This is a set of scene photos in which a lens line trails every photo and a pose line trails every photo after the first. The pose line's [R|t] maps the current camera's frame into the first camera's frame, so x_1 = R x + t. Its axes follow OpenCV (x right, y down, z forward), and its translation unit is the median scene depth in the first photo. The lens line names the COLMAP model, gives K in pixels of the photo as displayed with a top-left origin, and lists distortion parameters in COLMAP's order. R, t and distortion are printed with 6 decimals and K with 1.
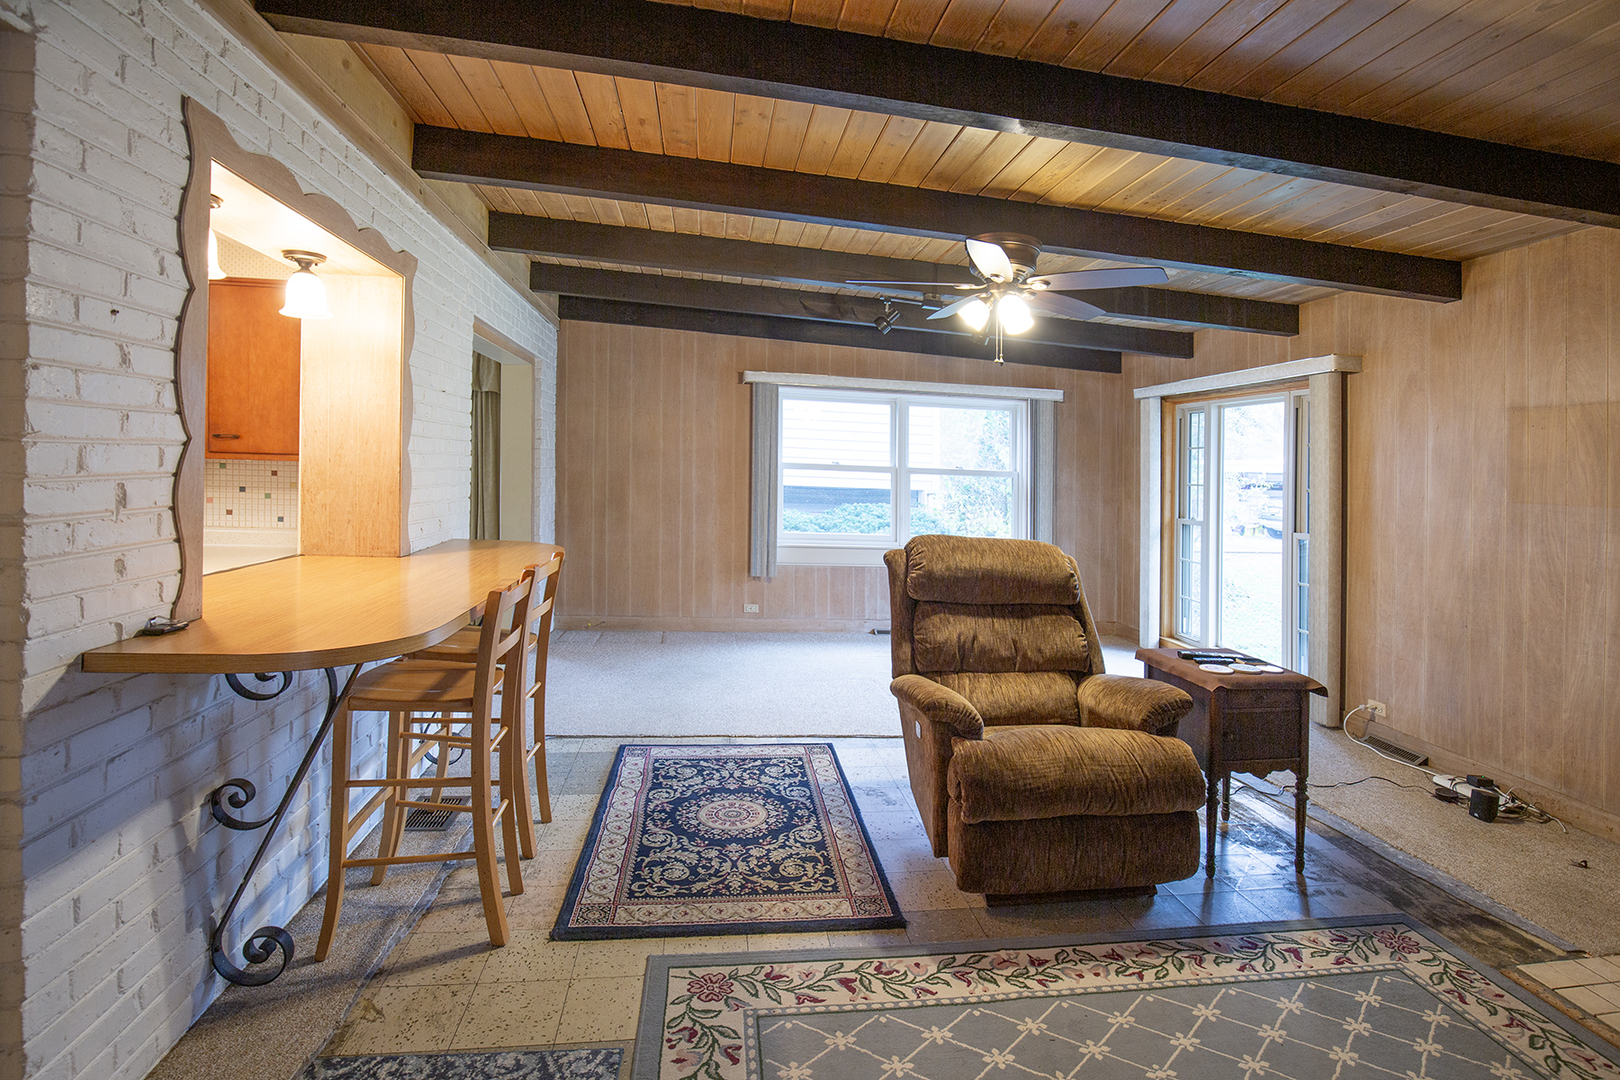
lens RADIAL K [[781.5, 0, 807.6], [0, 781.5, 472.0], [0, 0, 1]] dist [-0.031217, 0.007059]
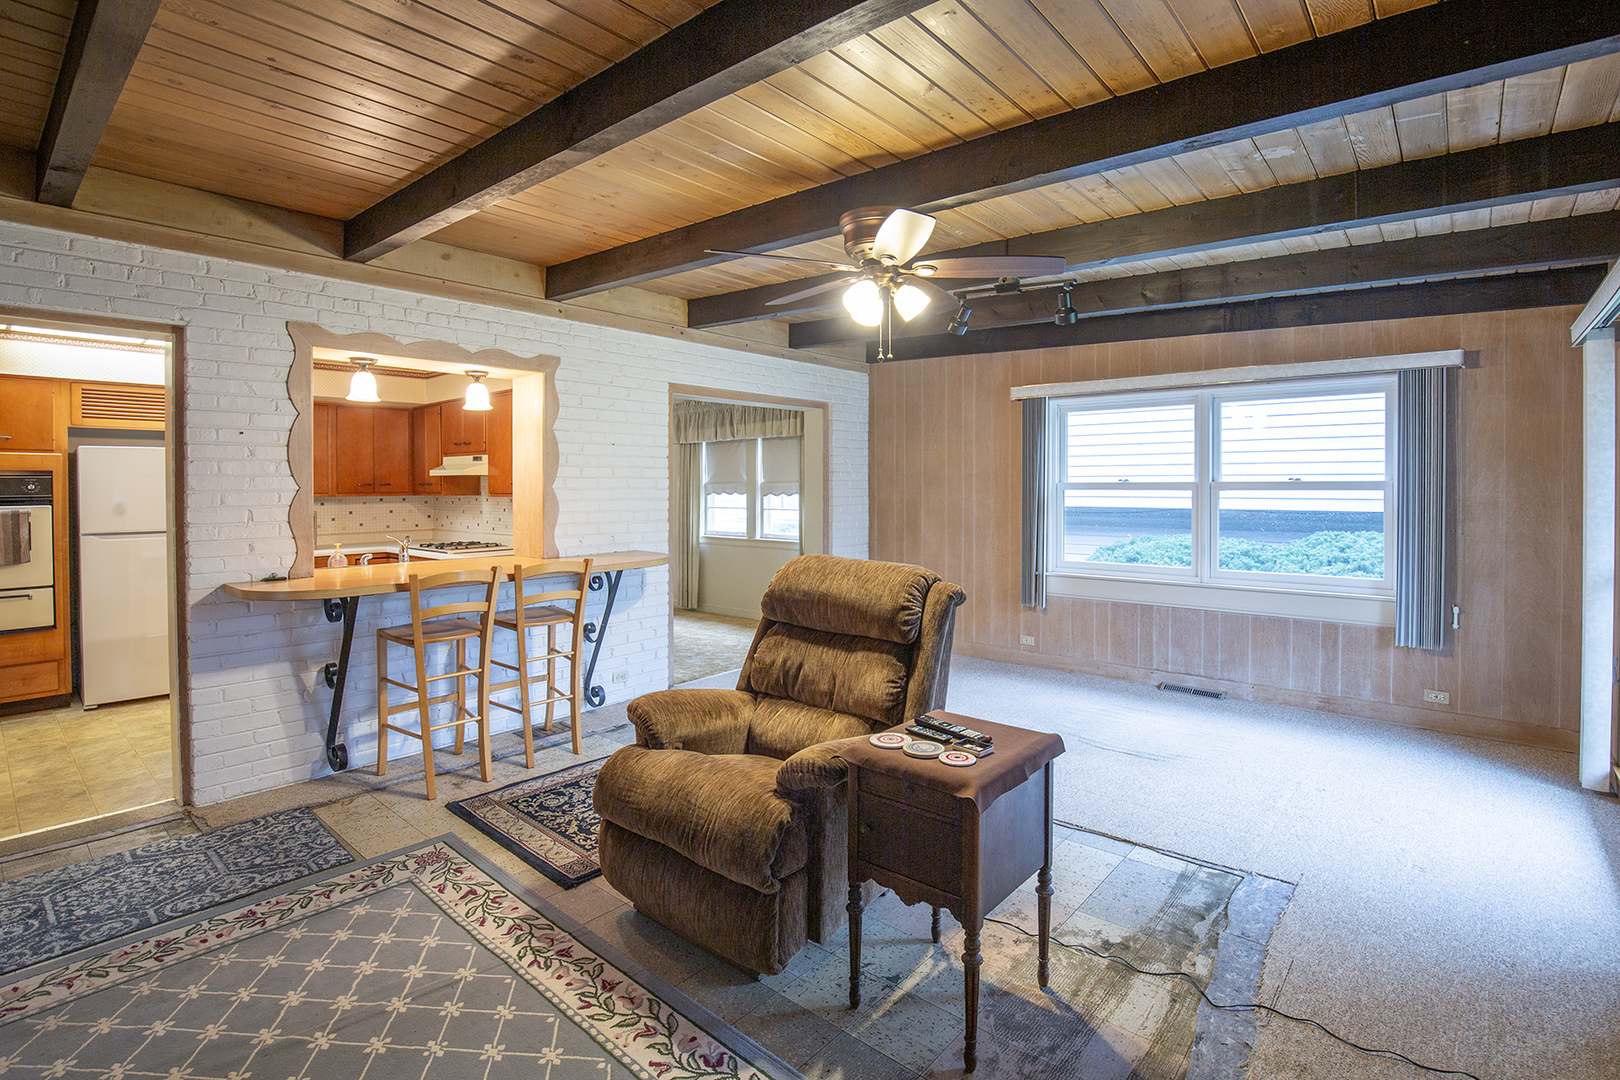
lens RADIAL K [[758.4, 0, 783.5], [0, 758.4, 513.3], [0, 0, 1]] dist [-0.024750, 0.000963]
pose [[0.644556, -0.014459, -0.764420, 0.893832], [0.023867, 0.999714, 0.001215, 0.030334], [0.764184, -0.019028, 0.644717, 0.405389]]
